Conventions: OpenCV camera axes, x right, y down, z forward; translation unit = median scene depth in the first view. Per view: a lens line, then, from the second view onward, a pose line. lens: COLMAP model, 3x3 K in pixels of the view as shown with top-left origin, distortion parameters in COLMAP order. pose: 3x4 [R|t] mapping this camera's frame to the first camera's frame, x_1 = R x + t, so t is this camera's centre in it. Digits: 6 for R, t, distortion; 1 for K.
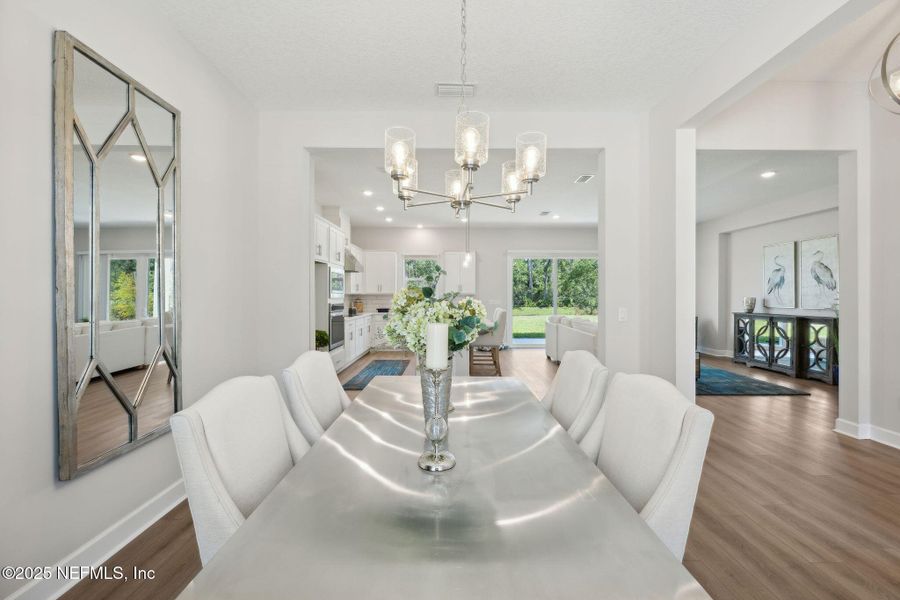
lens RADIAL K [[370.1, 0, 448.4], [0, 370.1, 293.8], [0, 0, 1]] dist [-0.000782, 0.000180]
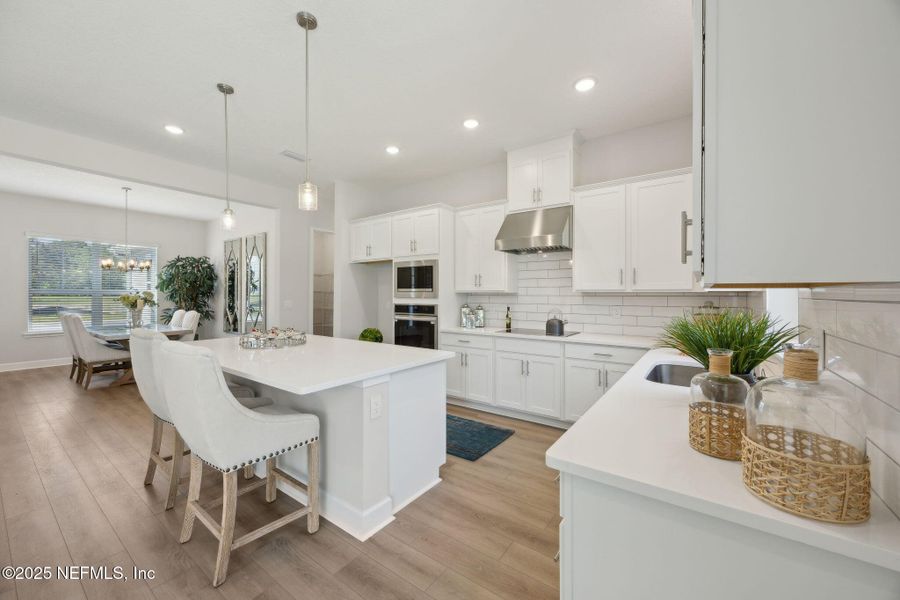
lens RADIAL K [[350.5, 0, 444.3], [0, 350.5, 294.7], [0, 0, 1]] dist [0.000585, 0.000185]
pose [[-0.594137, -0.003910, -0.804354, 0.195034], [-0.001060, 0.999991, -0.004079, 0.005758], [0.804363, -0.001571, -0.594136, 1.091882]]
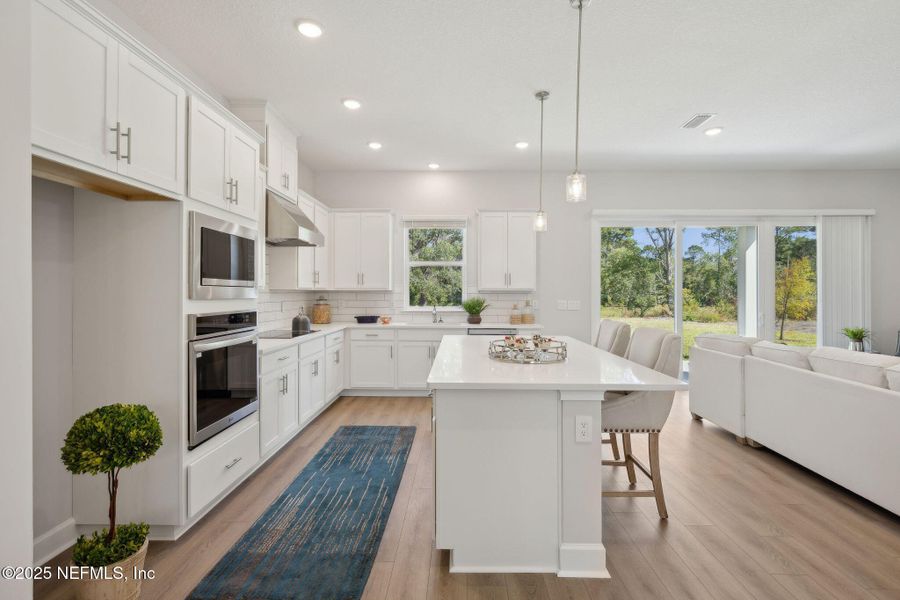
lens RADIAL K [[425.1, 0, 449.8], [0, 425.1, 290.9], [0, 0, 1]] dist [-0.001007, 0.000205]
pose [[0.999815, -0.000652, -0.019199, -0.045266], [0.000643, 1.000000, -0.000507, 0.002828], [0.019199, 0.000495, 0.999816, 0.409287]]
